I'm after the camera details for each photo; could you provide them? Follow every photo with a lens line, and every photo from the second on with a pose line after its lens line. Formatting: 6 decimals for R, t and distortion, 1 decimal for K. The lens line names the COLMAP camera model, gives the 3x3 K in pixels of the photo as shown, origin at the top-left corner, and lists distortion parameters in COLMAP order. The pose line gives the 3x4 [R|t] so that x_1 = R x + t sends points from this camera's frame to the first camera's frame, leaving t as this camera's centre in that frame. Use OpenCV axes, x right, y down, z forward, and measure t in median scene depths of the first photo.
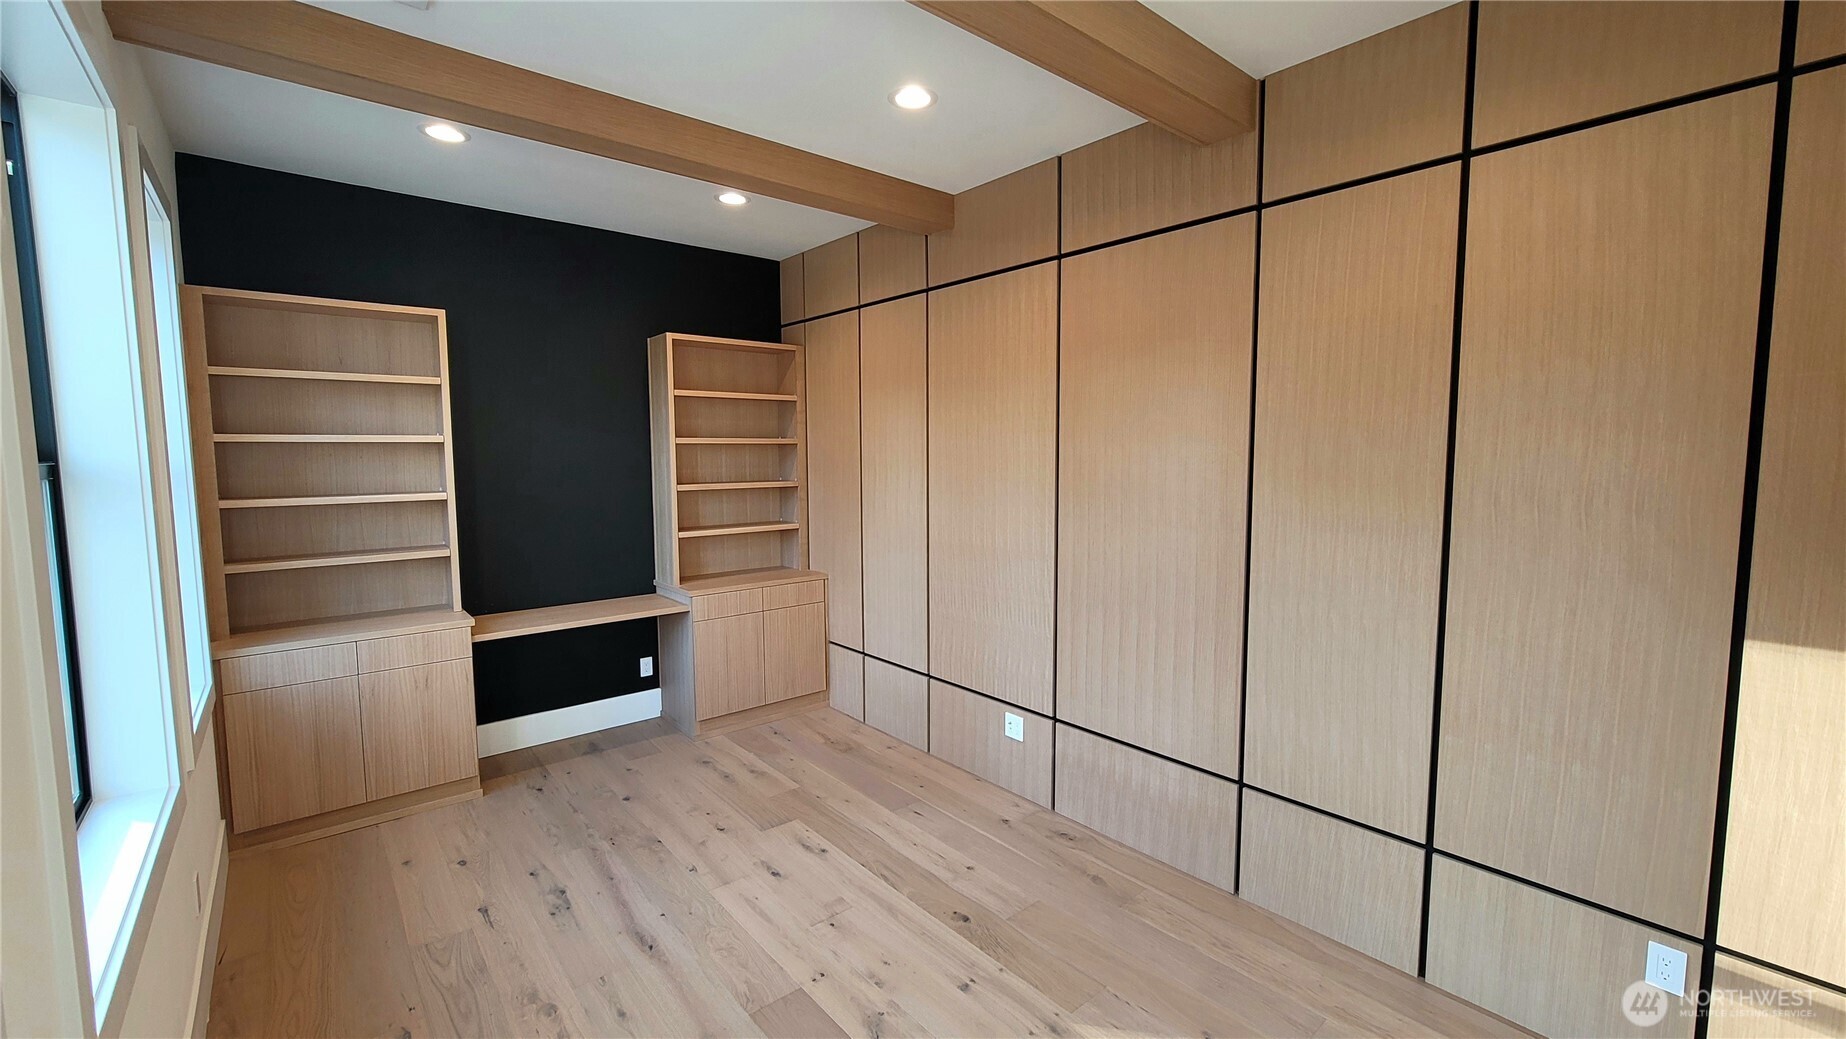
lens RADIAL K [[756.1, 0, 924.1], [0, 756.1, 517.3], [0, 0, 1]] dist [-0.003397, 0.001975]
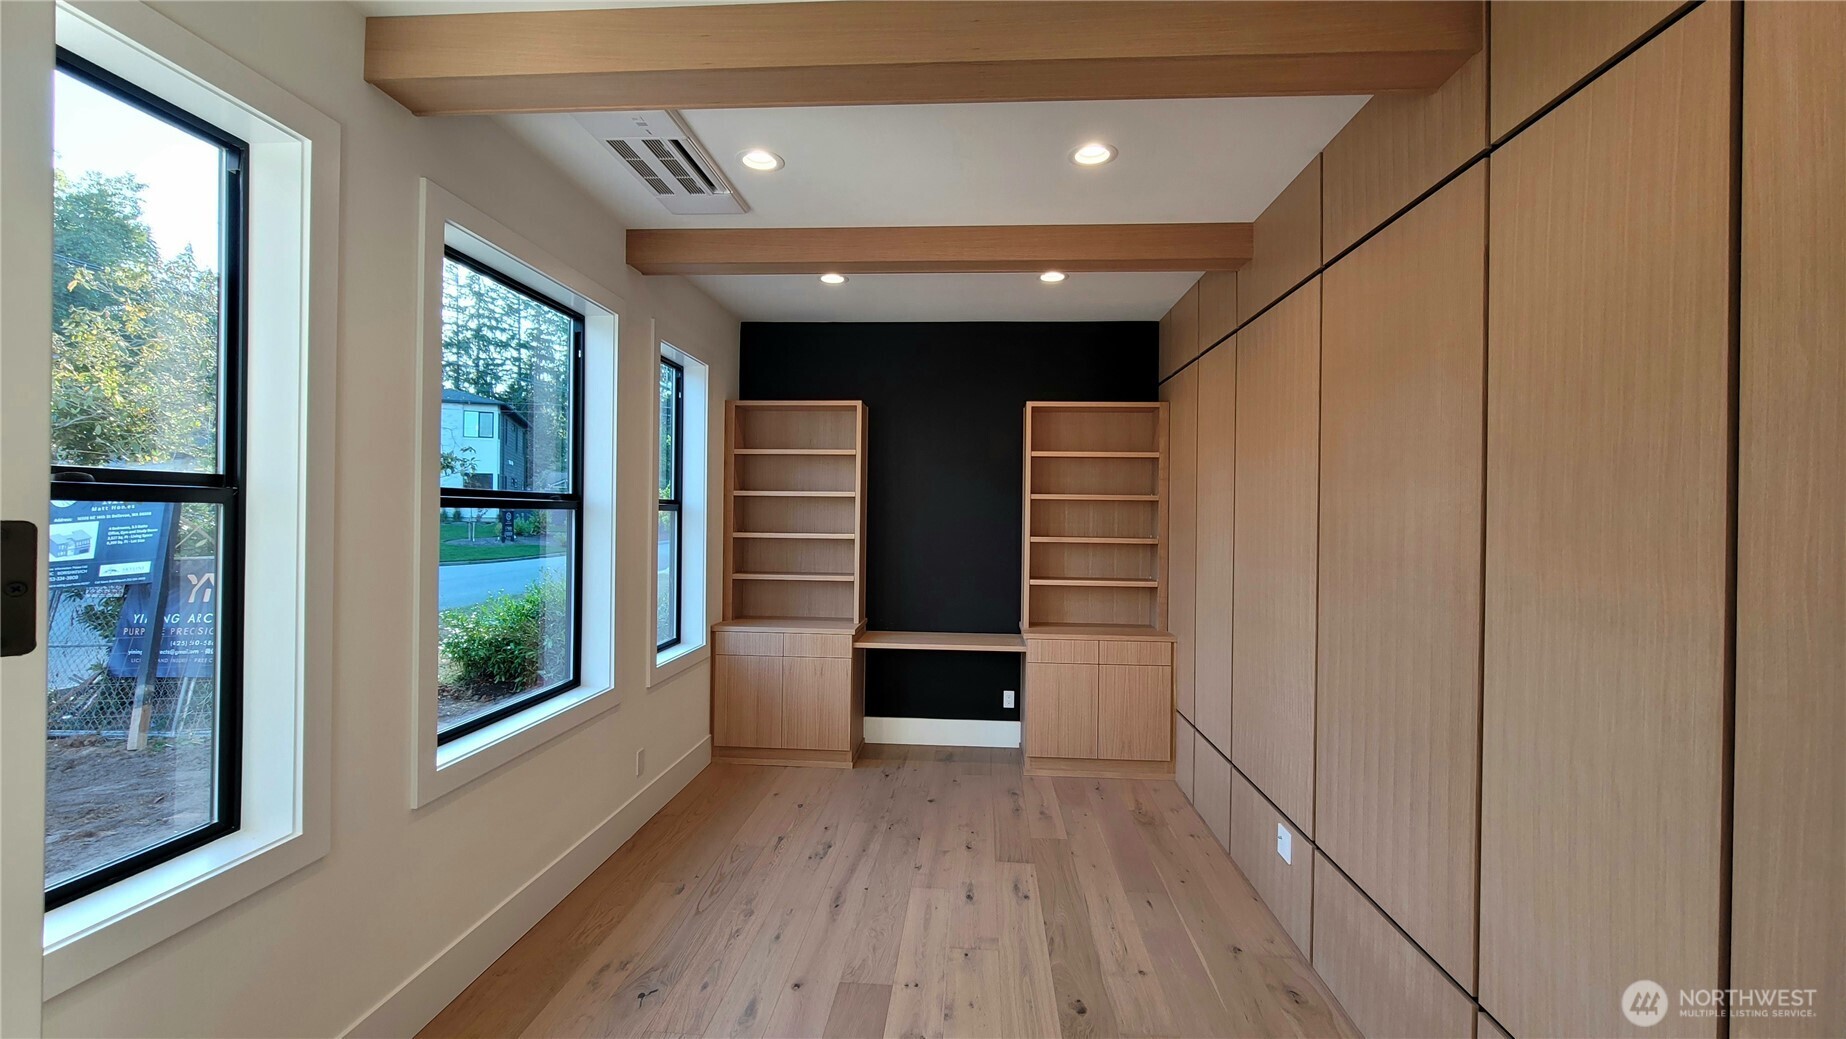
lens RADIAL K [[756.1, 0, 926.9], [0, 756.1, 516.4], [0, 0, 1]] dist [-0.003397, 0.001975]
pose [[0.716884, 0.014432, -0.697043, 0.409937], [-0.076703, 0.995349, -0.058278, 0.004991], [0.692960, 0.095244, 0.714657, 0.124273]]
